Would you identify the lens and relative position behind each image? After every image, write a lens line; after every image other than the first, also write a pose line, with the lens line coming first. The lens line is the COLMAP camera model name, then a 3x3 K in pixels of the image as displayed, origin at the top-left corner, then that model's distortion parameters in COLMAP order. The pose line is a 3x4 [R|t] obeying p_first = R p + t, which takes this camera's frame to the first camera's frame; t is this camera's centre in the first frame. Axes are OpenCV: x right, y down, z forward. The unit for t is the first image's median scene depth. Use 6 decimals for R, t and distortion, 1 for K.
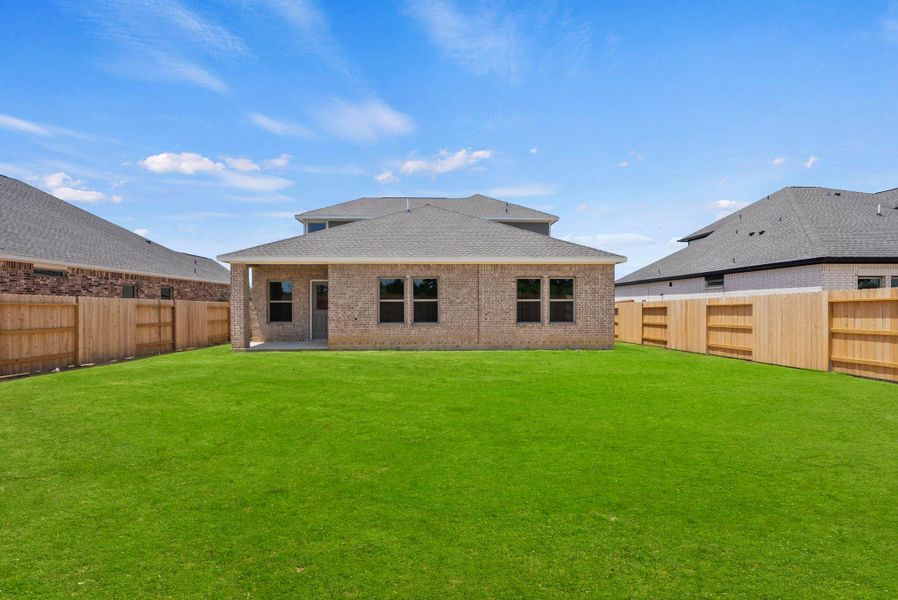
lens RADIAL K [[417.5, 0, 447.3], [0, 417.5, 311.4], [0, 0, 1]] dist [0.001744, 0.000402]
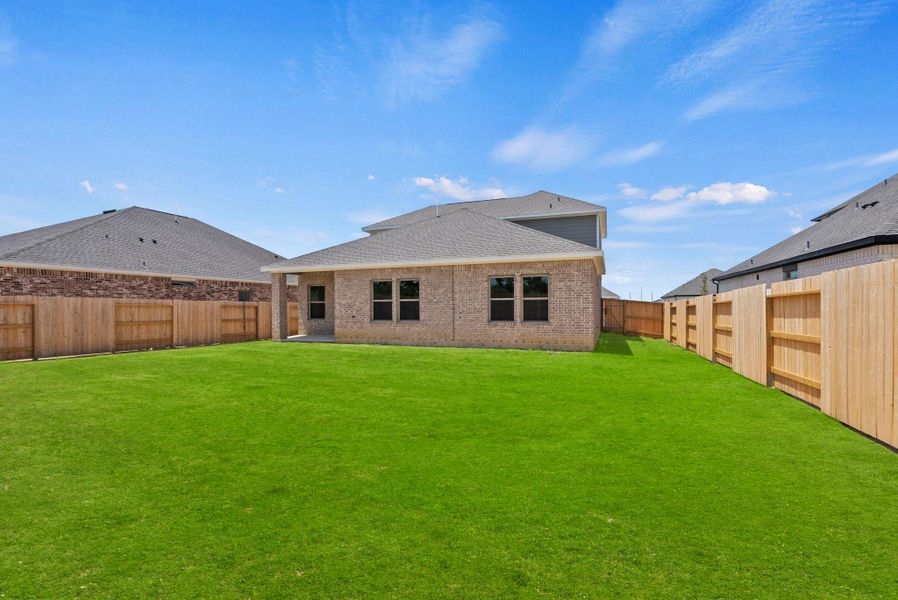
lens RADIAL K [[417.5, 0, 447.3], [0, 417.5, 311.4], [0, 0, 1]] dist [0.001744, 0.000402]
pose [[0.919912, 0.001087, -0.392122, 0.470377], [-0.000350, 0.999998, 0.001950, 0.001015], [0.392124, -0.001656, 0.919911, 0.028126]]
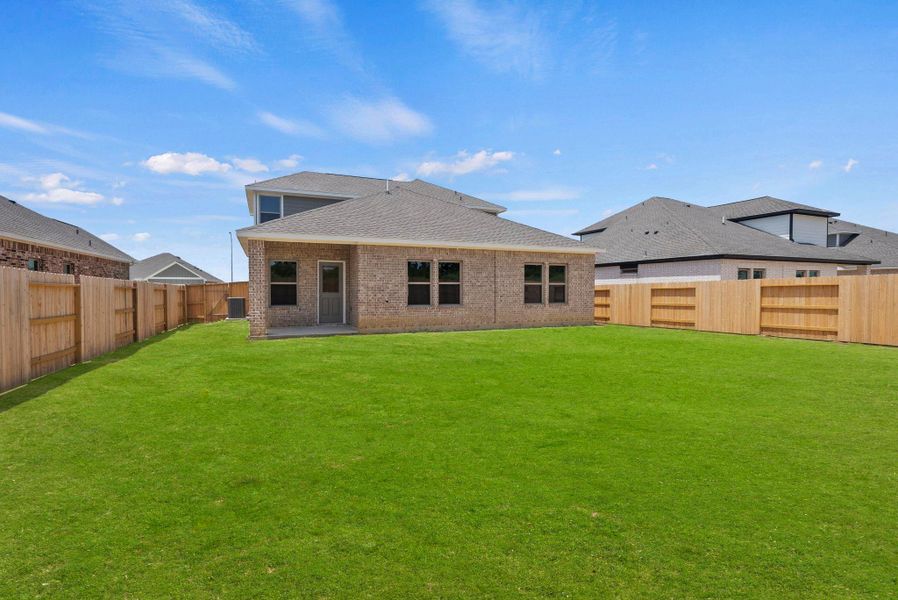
lens RADIAL K [[417.5, 0, 447.3], [0, 417.5, 311.4], [0, 0, 1]] dist [0.001744, 0.000402]
pose [[0.935011, -0.016454, 0.354238, -0.427704], [0.001839, 0.999134, 0.041557, 0.000641], [-0.354615, -0.038205, 0.934232, 0.023846]]
